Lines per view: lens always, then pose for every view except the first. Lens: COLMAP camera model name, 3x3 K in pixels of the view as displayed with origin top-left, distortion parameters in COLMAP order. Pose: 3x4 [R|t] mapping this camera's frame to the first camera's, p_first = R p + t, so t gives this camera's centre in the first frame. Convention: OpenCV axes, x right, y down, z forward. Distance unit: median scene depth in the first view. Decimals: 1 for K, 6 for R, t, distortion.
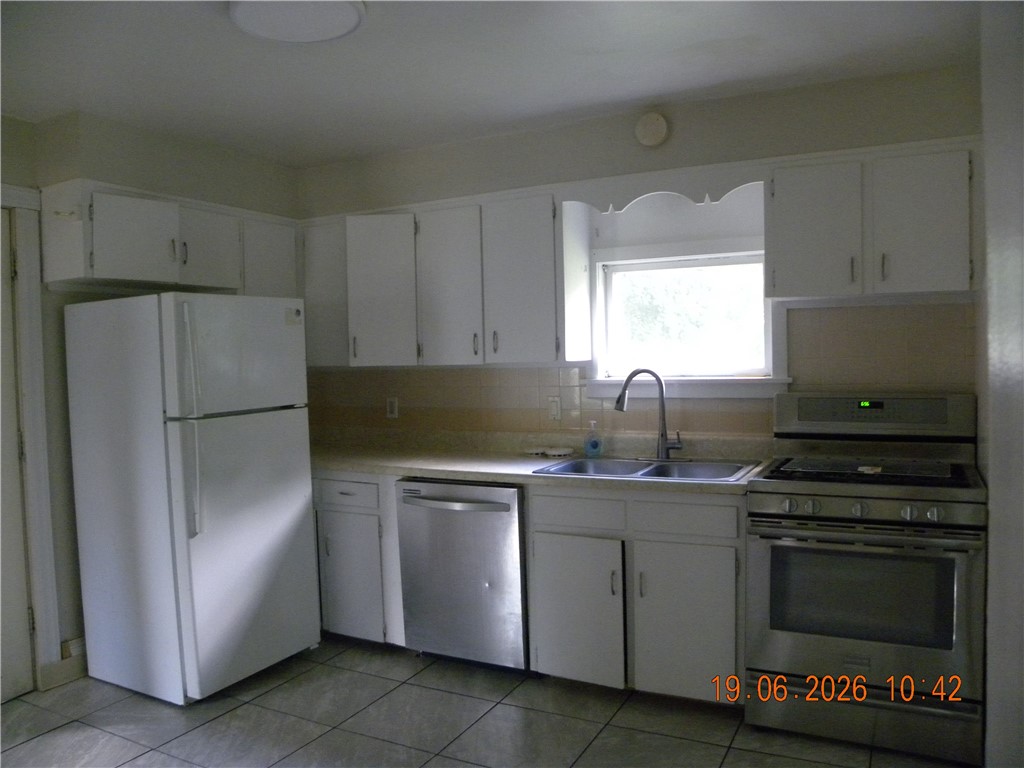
lens RADIAL K [[773.5, 0, 512.0], [0, 773.5, 384.0], [0, 0, 1]] dist [-0.079649, 0.004003]
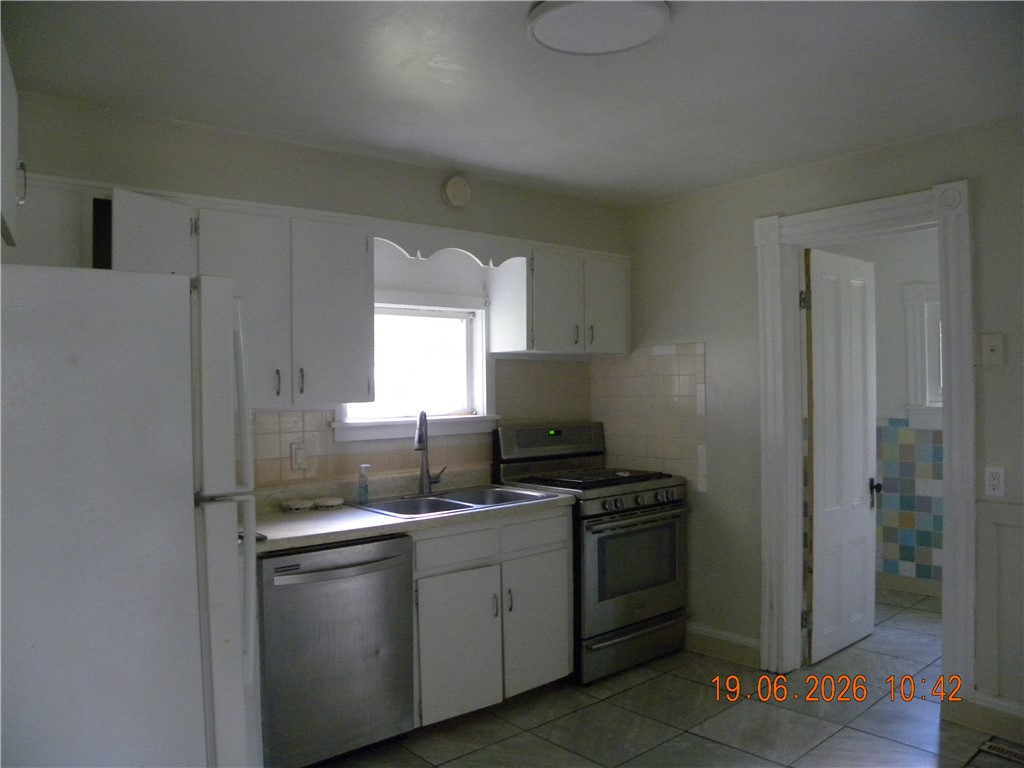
lens RADIAL K [[788.2, 0, 512.0], [0, 788.2, 384.0], [0, 0, 1]] dist [-0.092708, 0.003314]
pose [[0.382835, 0.020148, 0.923597, -0.845105], [0.042438, 0.998323, -0.039369, -0.007487], [-0.922841, 0.054267, 0.381338, 0.520061]]
